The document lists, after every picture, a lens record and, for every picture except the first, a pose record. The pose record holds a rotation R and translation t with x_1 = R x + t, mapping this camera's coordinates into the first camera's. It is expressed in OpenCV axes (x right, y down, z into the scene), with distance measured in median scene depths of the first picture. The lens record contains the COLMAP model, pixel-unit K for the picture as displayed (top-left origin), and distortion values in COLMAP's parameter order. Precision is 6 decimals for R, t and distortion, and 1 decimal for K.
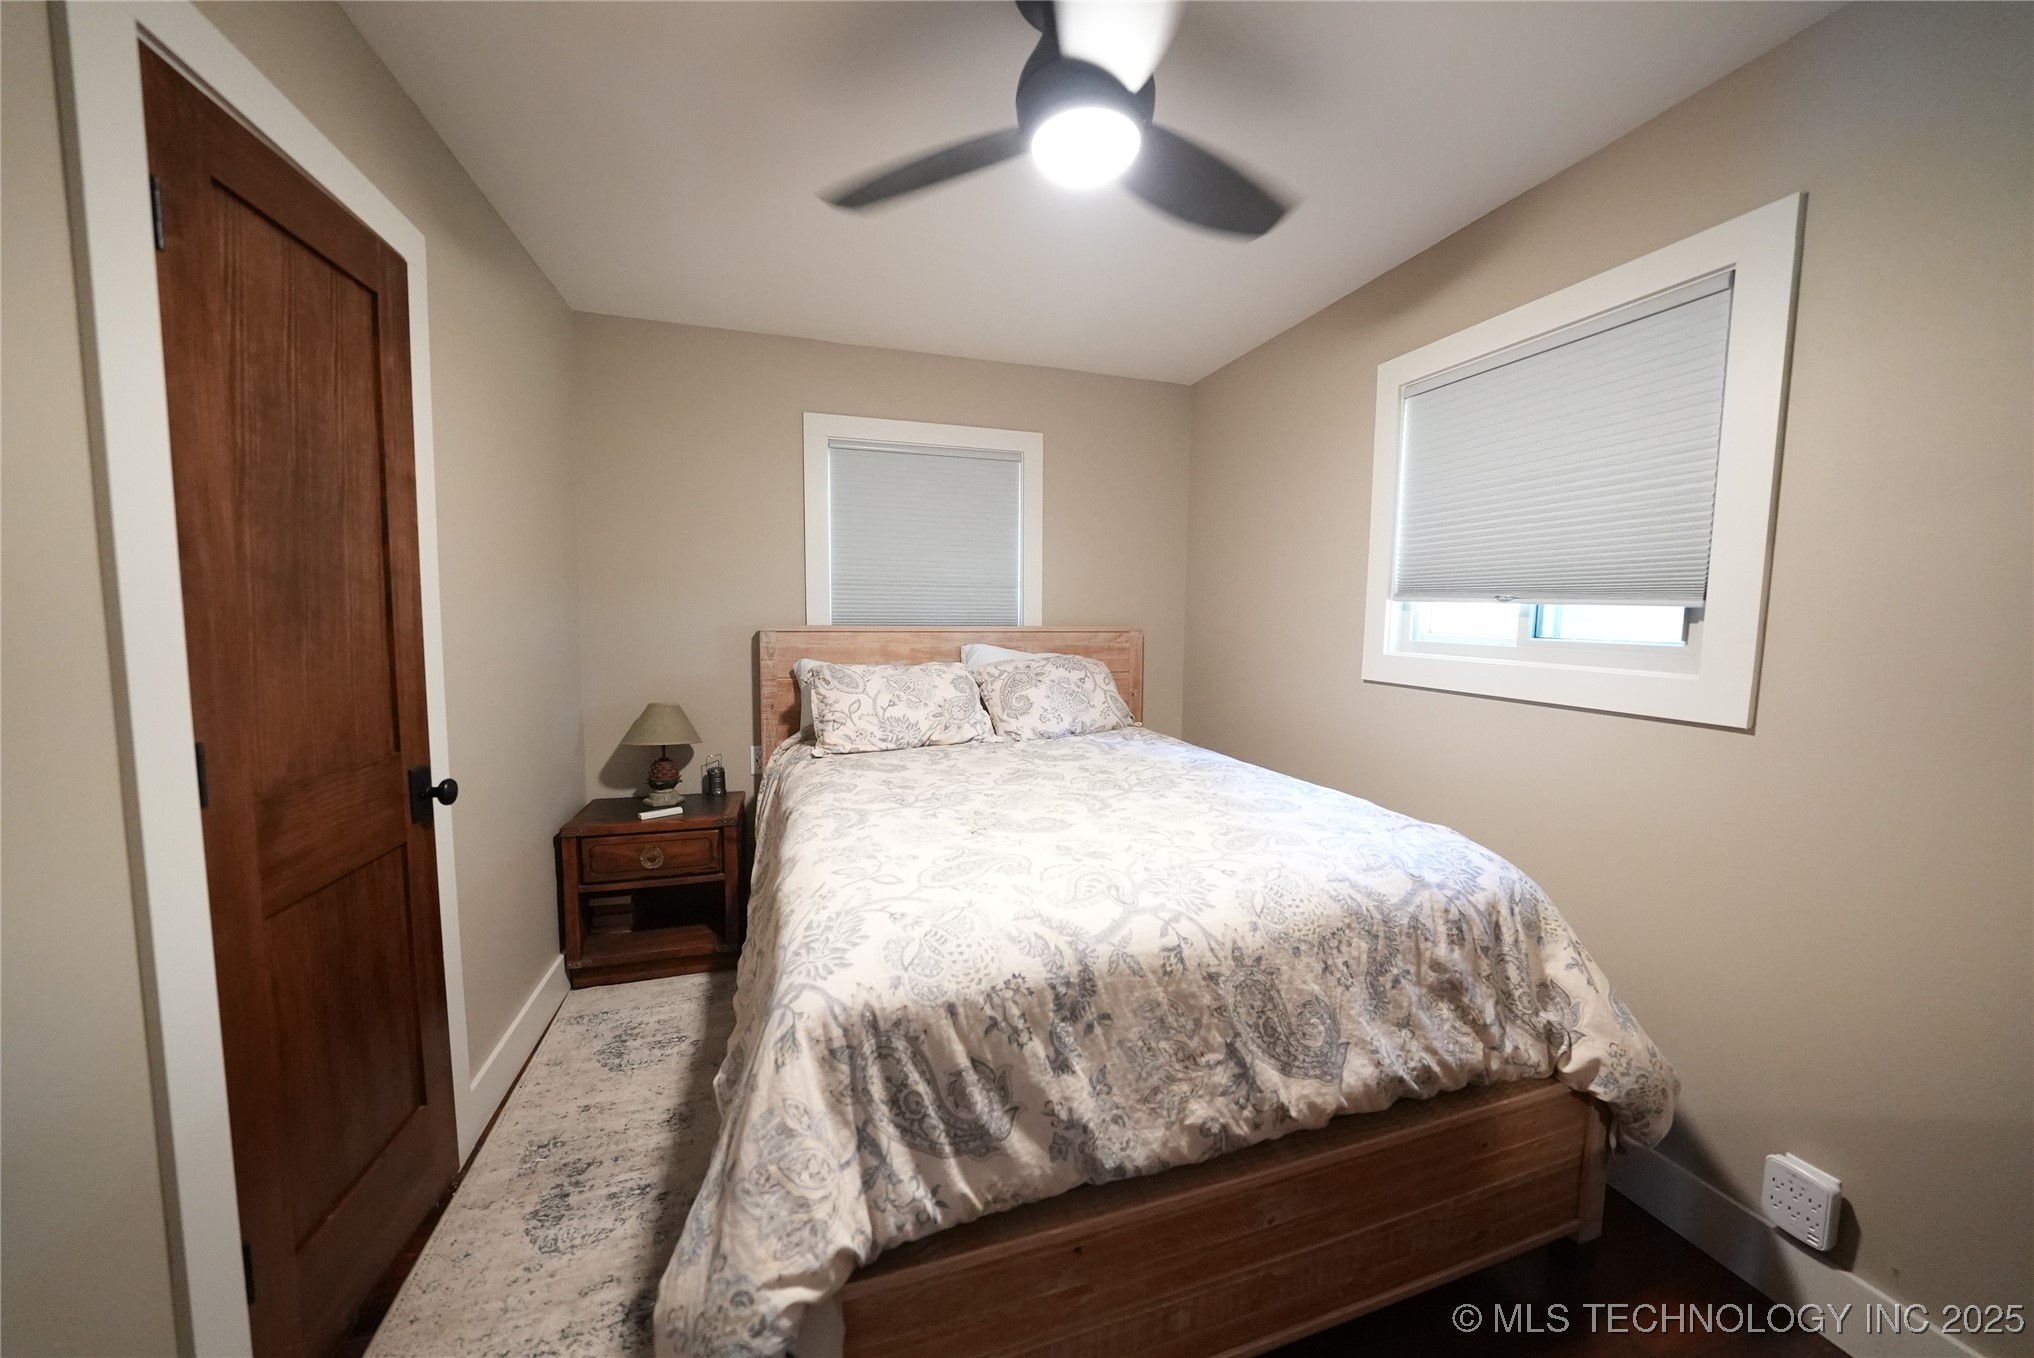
lens RADIAL K [[708.1, 0, 1025.0], [0, 708.1, 673.9], [0, 0, 1]] dist [-0.030591, 0.006827]
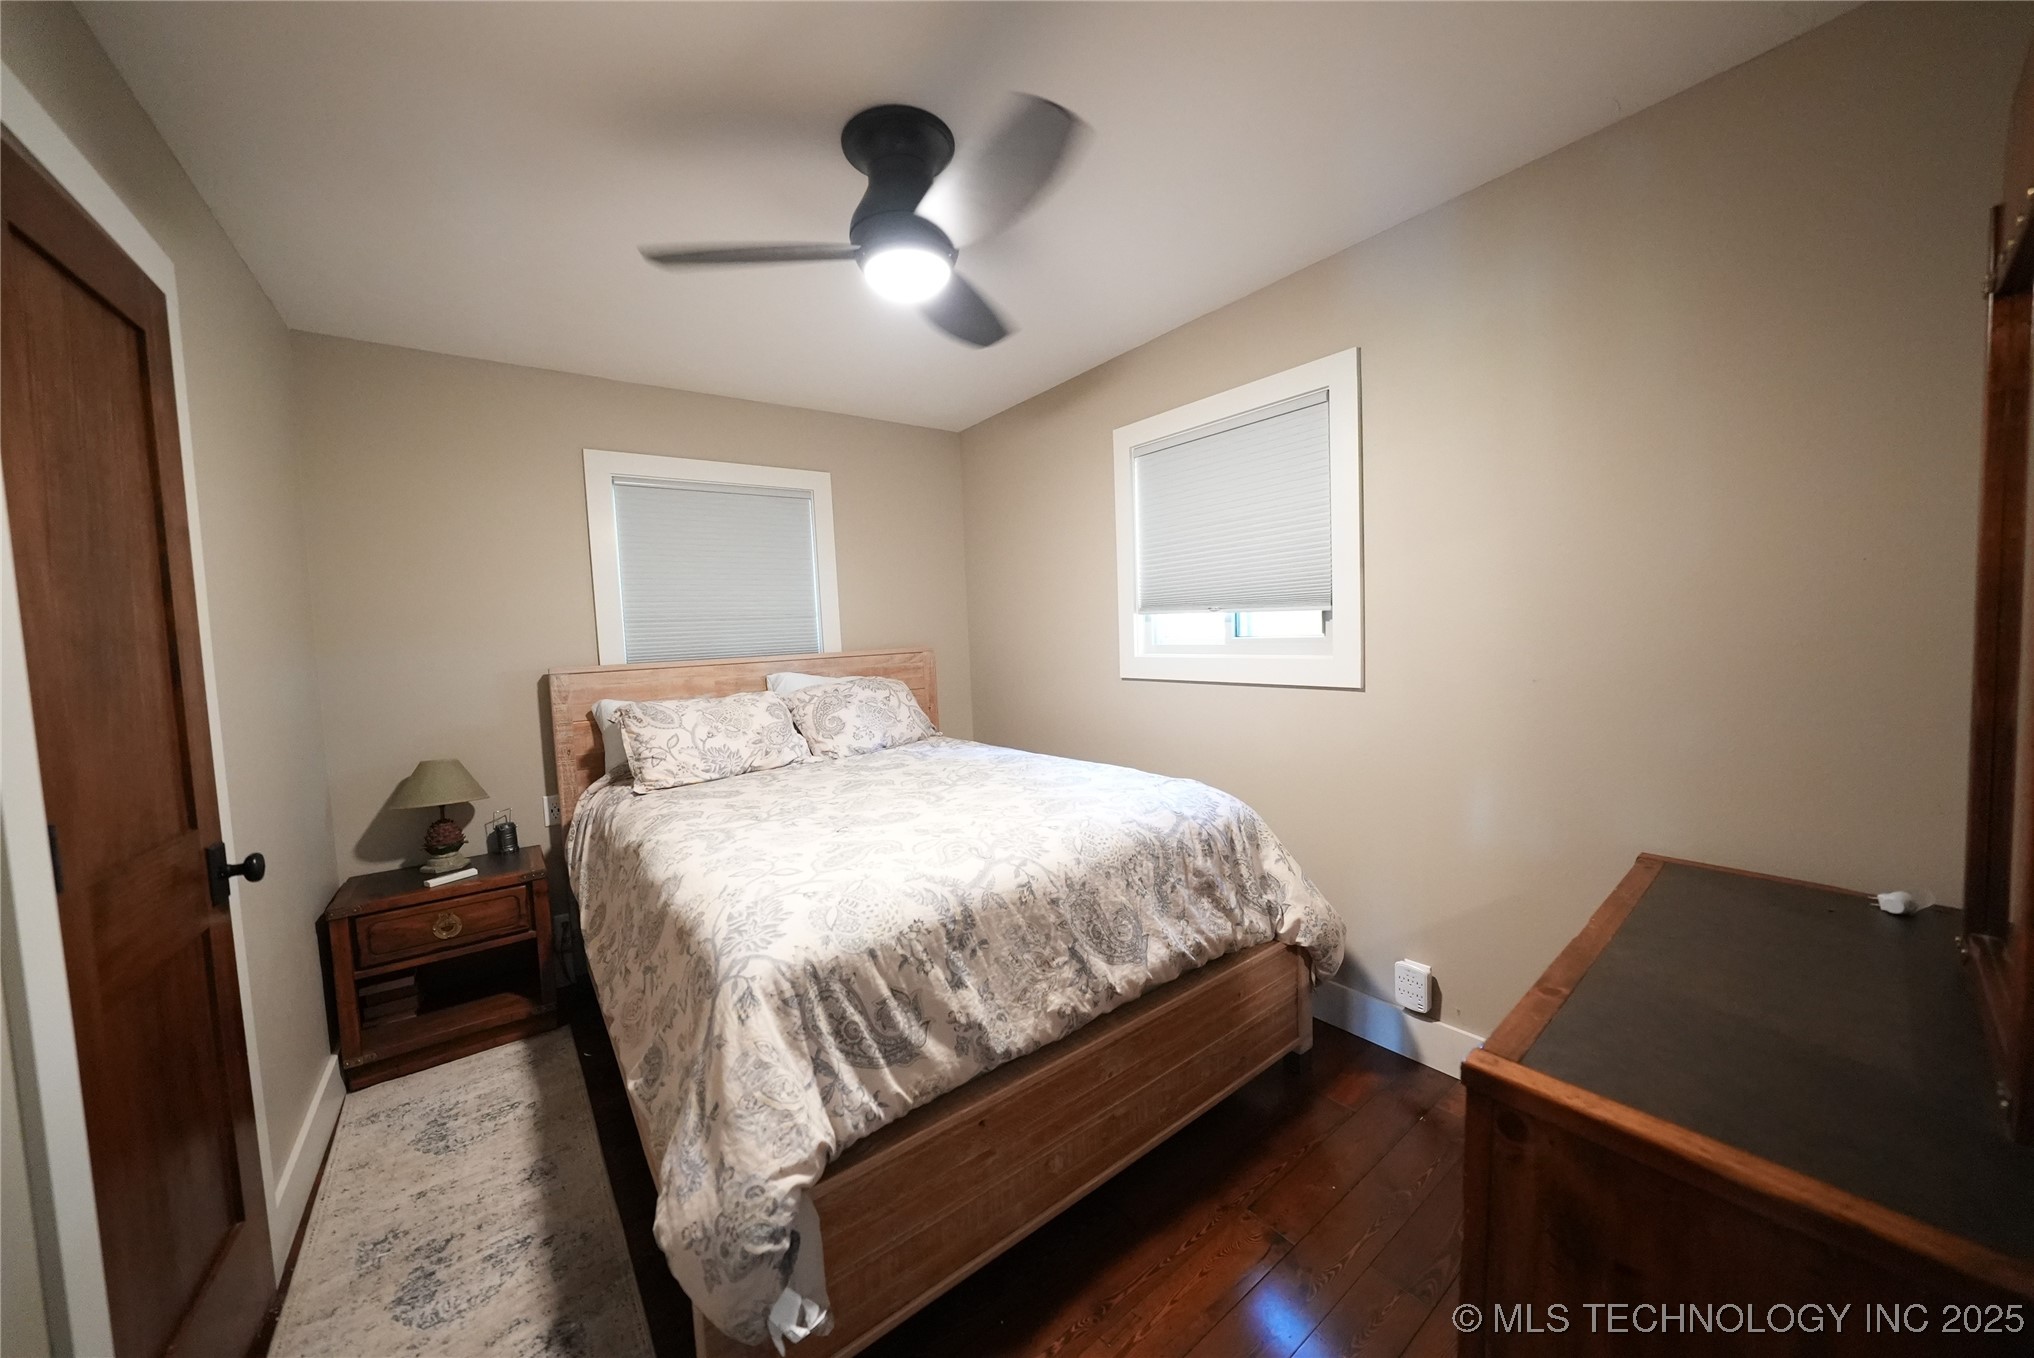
lens RADIAL K [[708.1, 0, 1025.0], [0, 708.1, 673.9], [0, 0, 1]] dist [-0.030591, 0.006827]
pose [[0.940307, -0.071286, 0.332779, -0.175706], [0.081345, 0.996552, -0.016375, 0.013597], [-0.330464, 0.042467, 0.942863, -0.233806]]
